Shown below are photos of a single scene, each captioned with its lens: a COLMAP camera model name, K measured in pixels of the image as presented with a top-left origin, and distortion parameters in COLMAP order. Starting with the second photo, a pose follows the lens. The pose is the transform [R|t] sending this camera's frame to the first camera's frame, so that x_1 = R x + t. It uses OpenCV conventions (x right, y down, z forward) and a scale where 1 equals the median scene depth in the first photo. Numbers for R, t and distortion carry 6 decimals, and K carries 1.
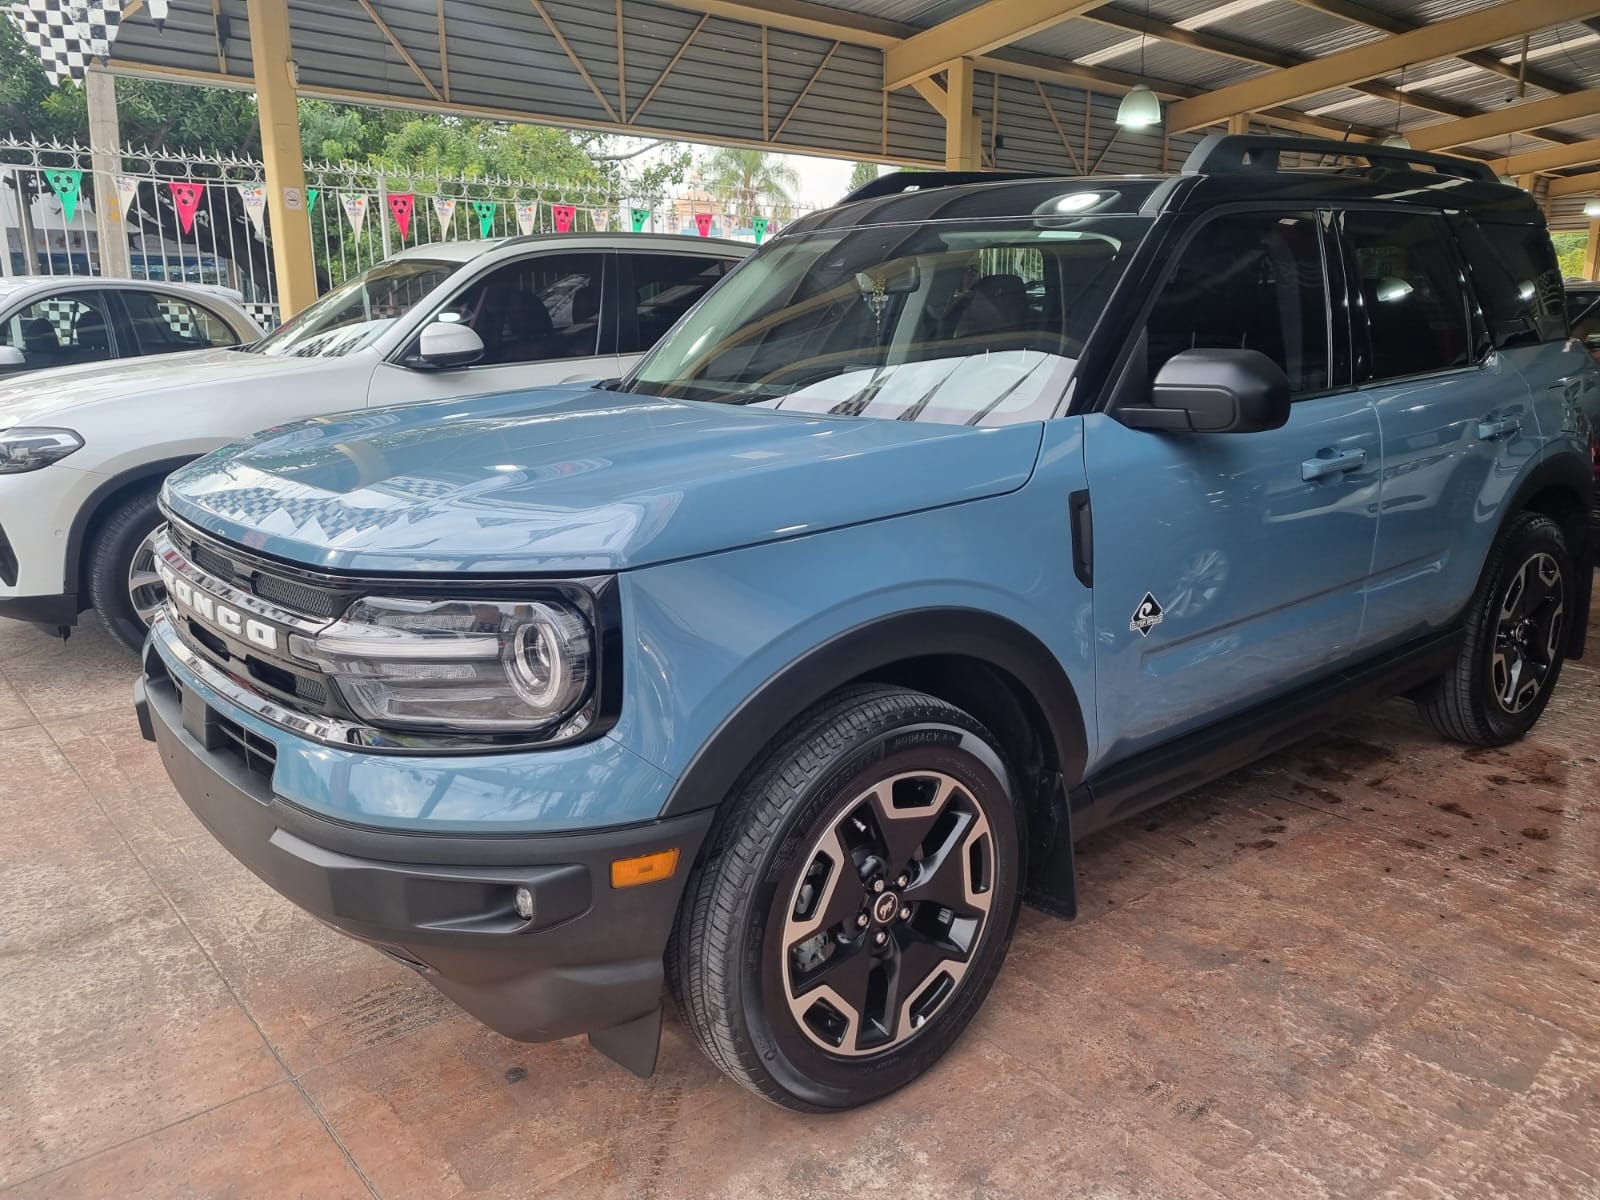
lens RADIAL K [[1241.9, 0, 812.2], [0, 1241.9, 600.8], [0, 0, 1]] dist [0.047612, -0.037853]
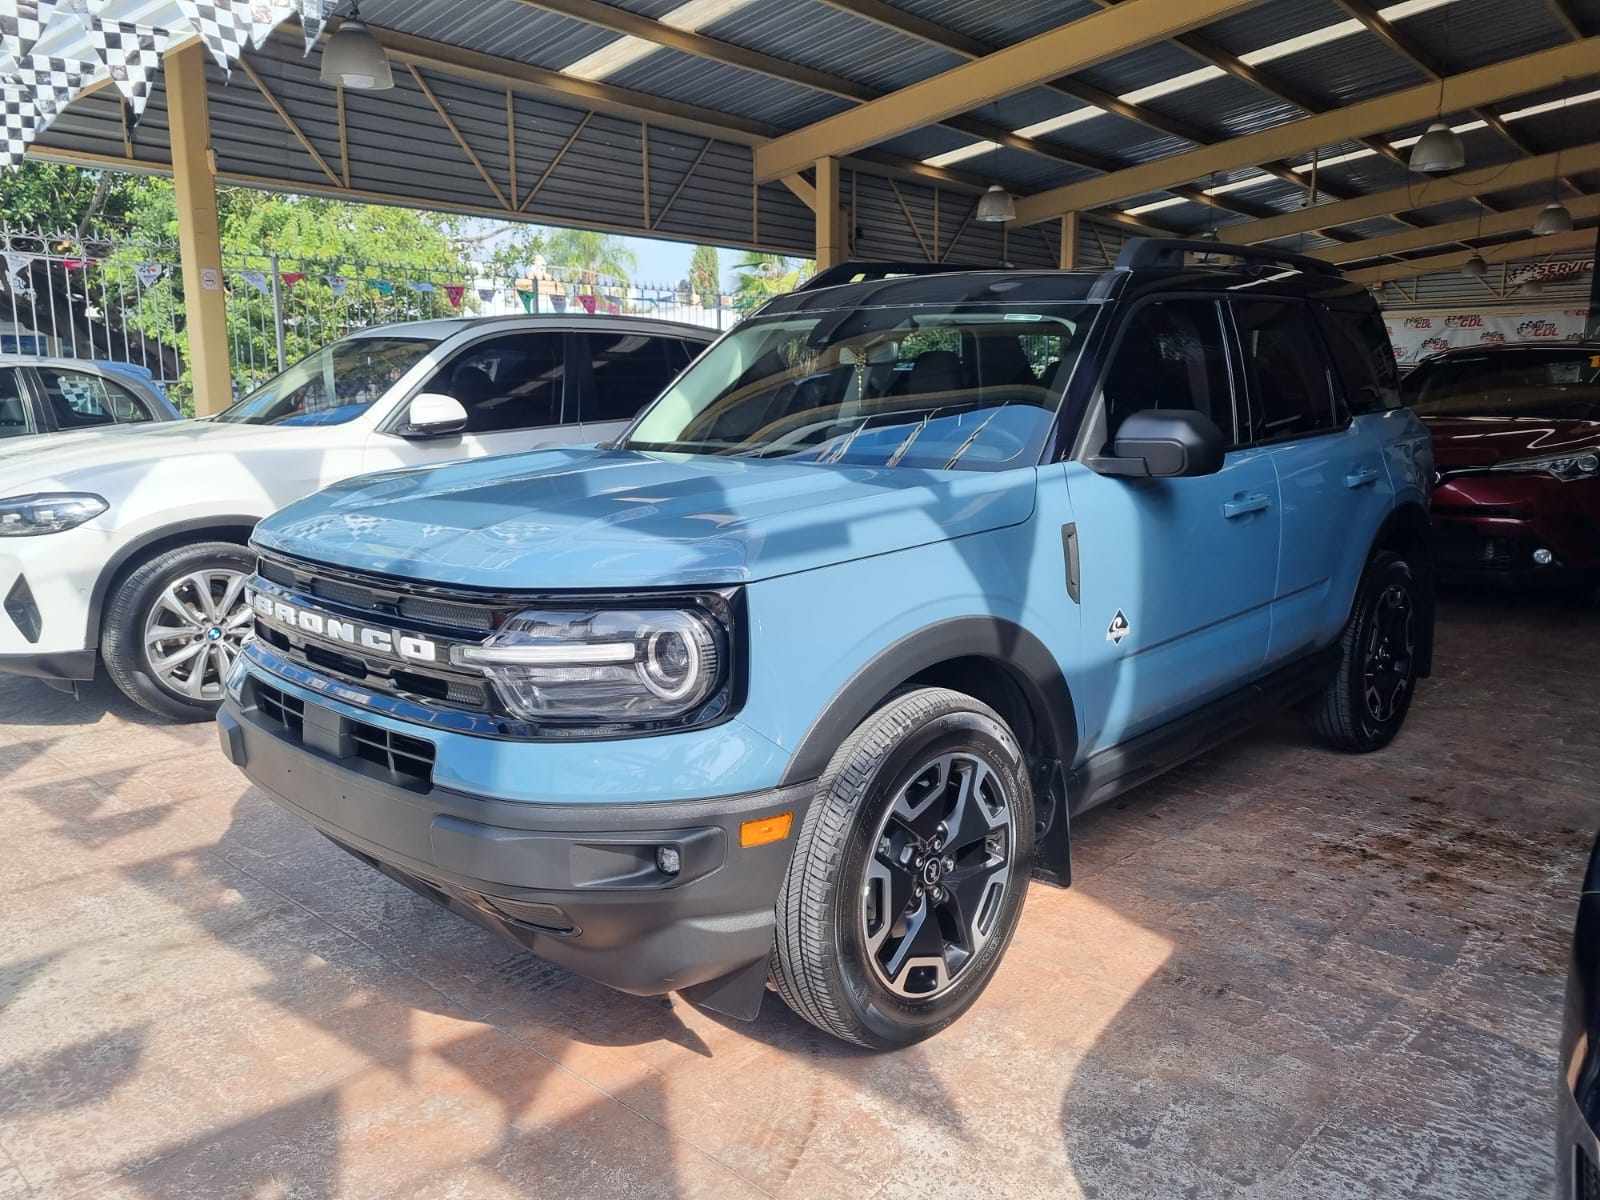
lens RADIAL K [[1241.9, 0, 799.9], [0, 1241.9, 593.1], [0, 0, 1]] dist [0.047612, -0.037853]
pose [[0.992616, -0.020117, 0.119617, -0.124874], [0.028022, 0.997506, -0.064775, 0.032824], [-0.118016, 0.067649, 0.990705, -0.118215]]
